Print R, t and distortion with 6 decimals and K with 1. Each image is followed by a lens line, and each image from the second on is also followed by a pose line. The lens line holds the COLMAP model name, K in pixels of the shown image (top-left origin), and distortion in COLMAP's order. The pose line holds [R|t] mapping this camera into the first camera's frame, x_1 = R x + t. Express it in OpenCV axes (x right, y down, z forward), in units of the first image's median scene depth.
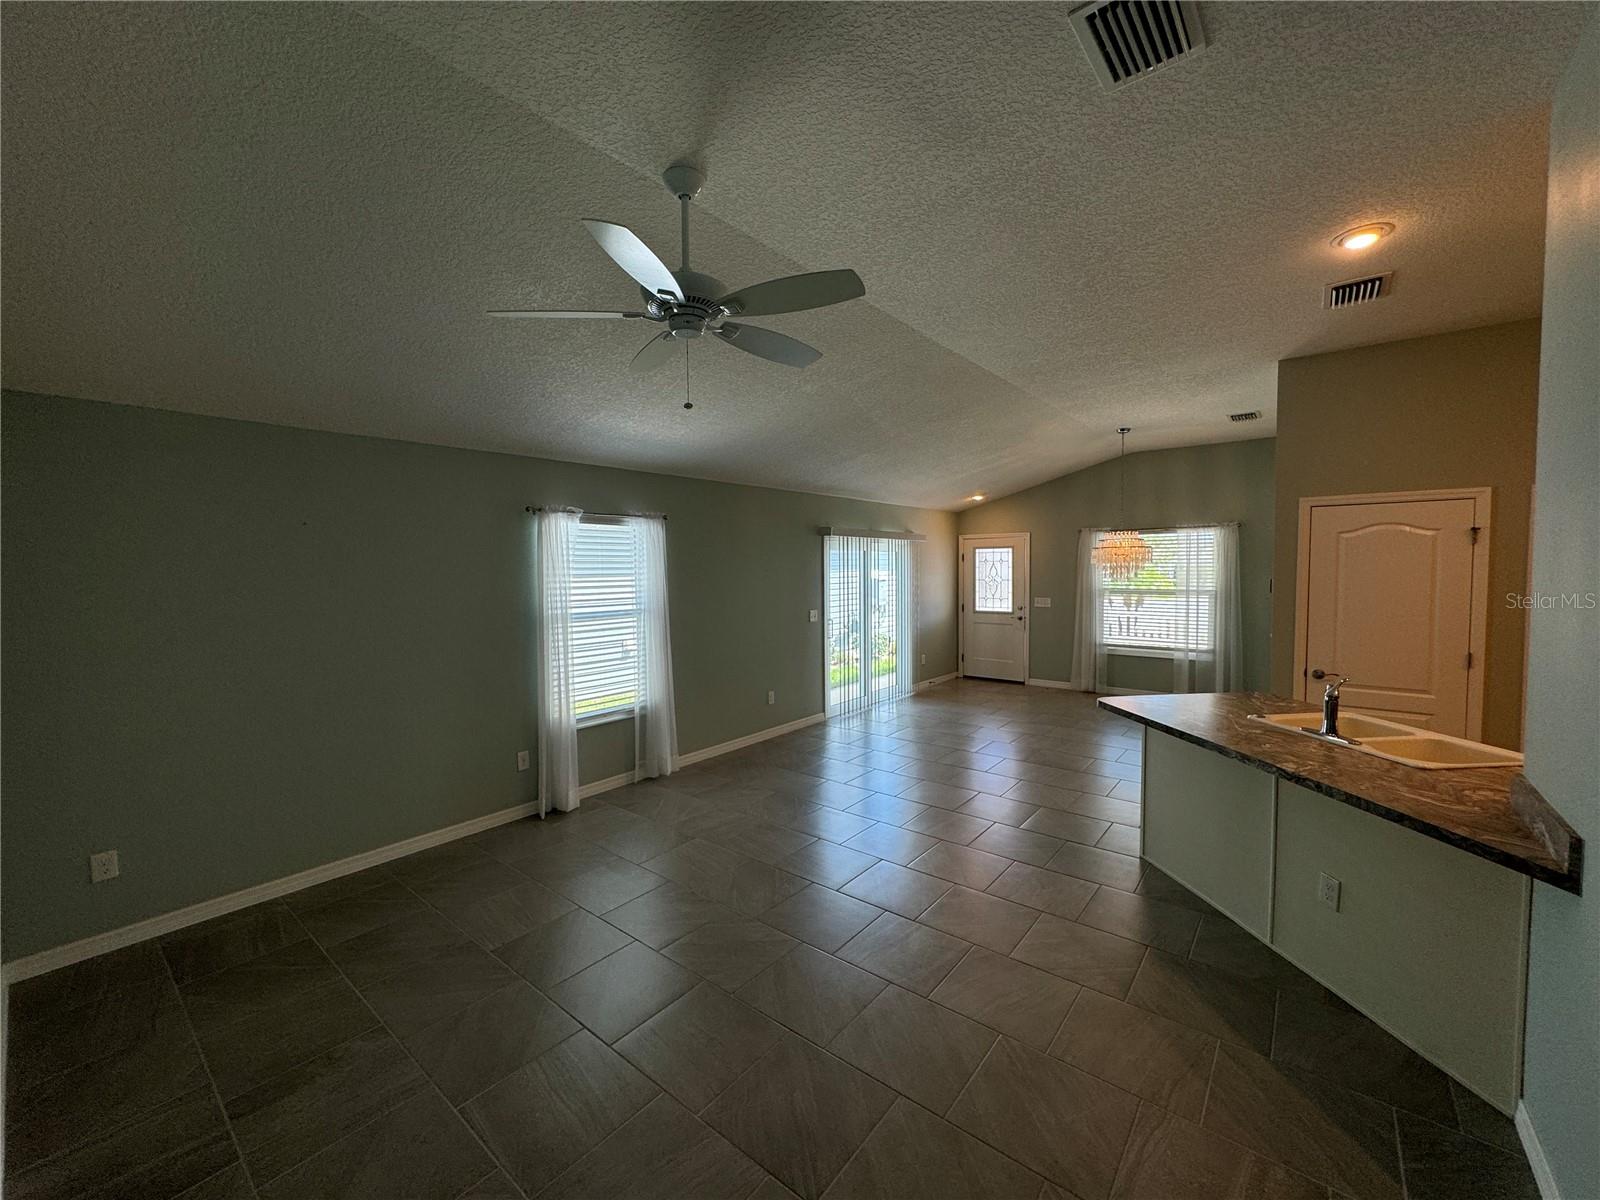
lens RADIAL K [[636.7, 0, 800.7], [0, 636.7, 601.0], [0, 0, 1]] dist [-0.001227, -0.000262]
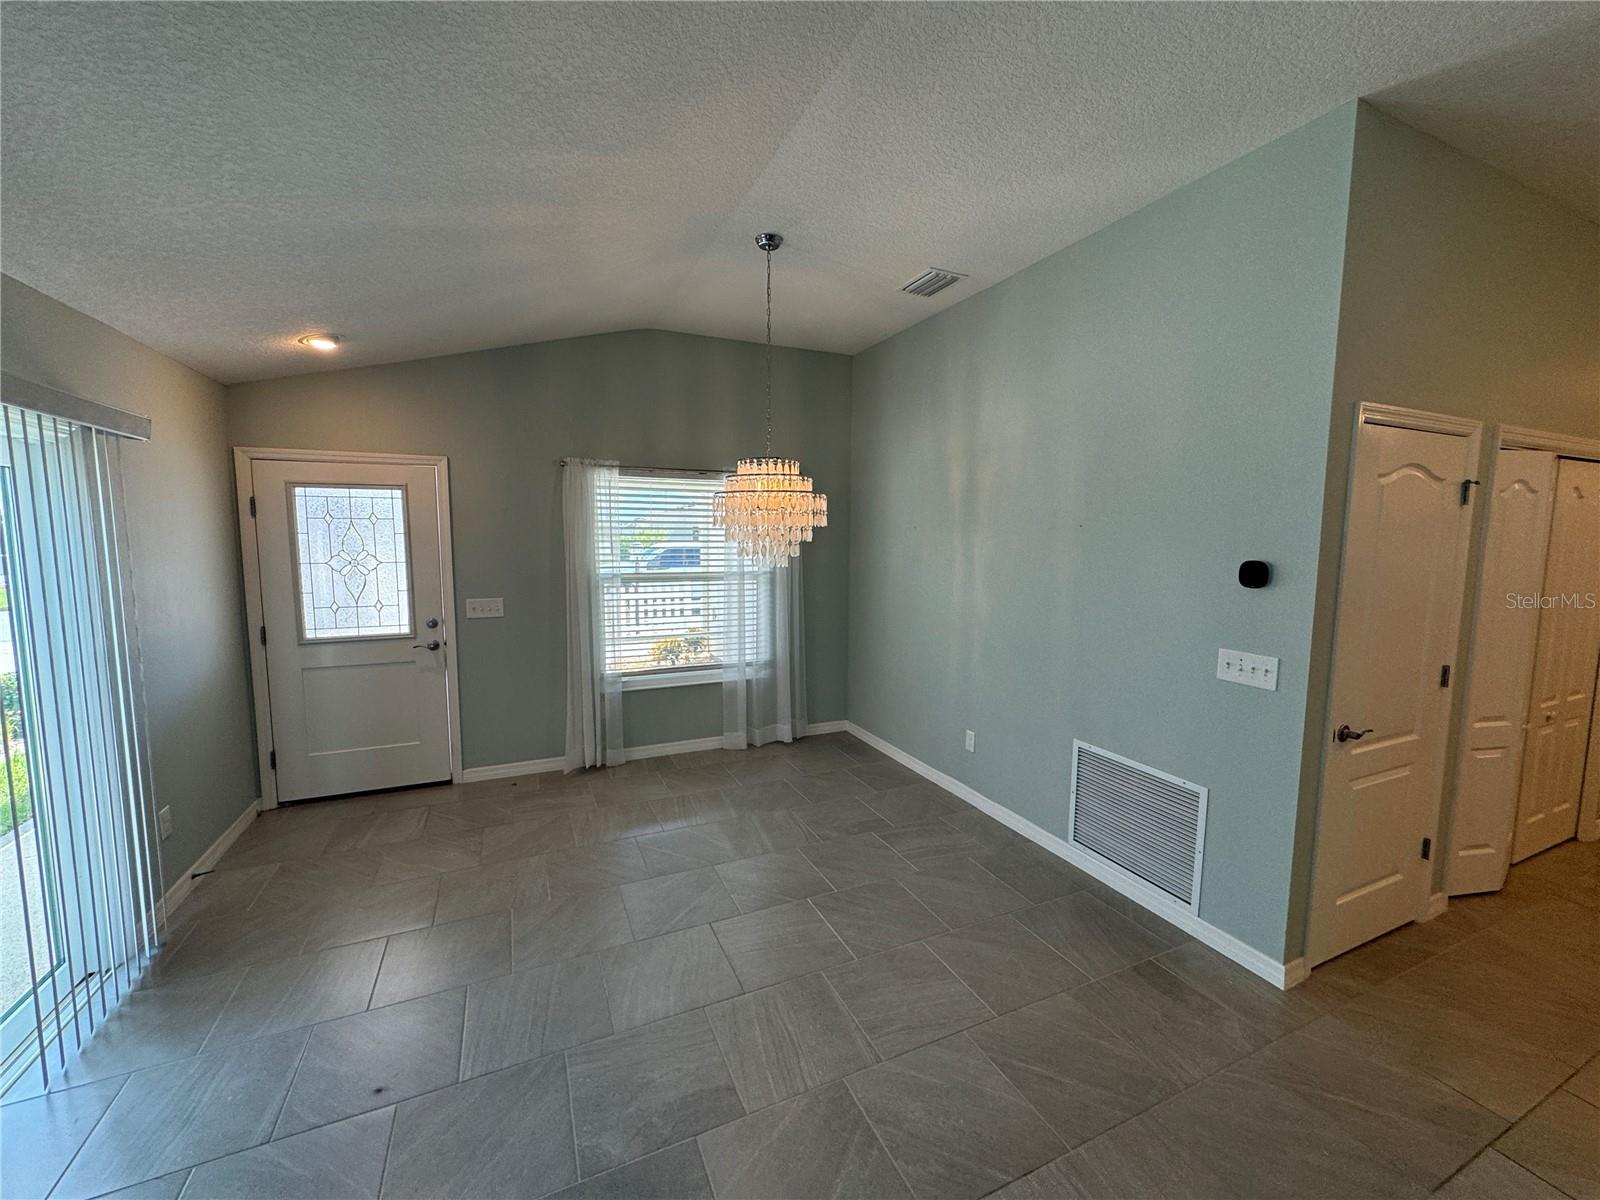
lens RADIAL K [[636.7, 0, 806.8], [0, 636.7, 597.1], [0, 0, 1]] dist [-0.001227, -0.000262]
pose [[0.440216, -0.078675, 0.894439, 0.057525], [0.038353, 0.996892, 0.068811, -0.028605], [-0.897073, 0.004013, 0.441865, 0.558260]]
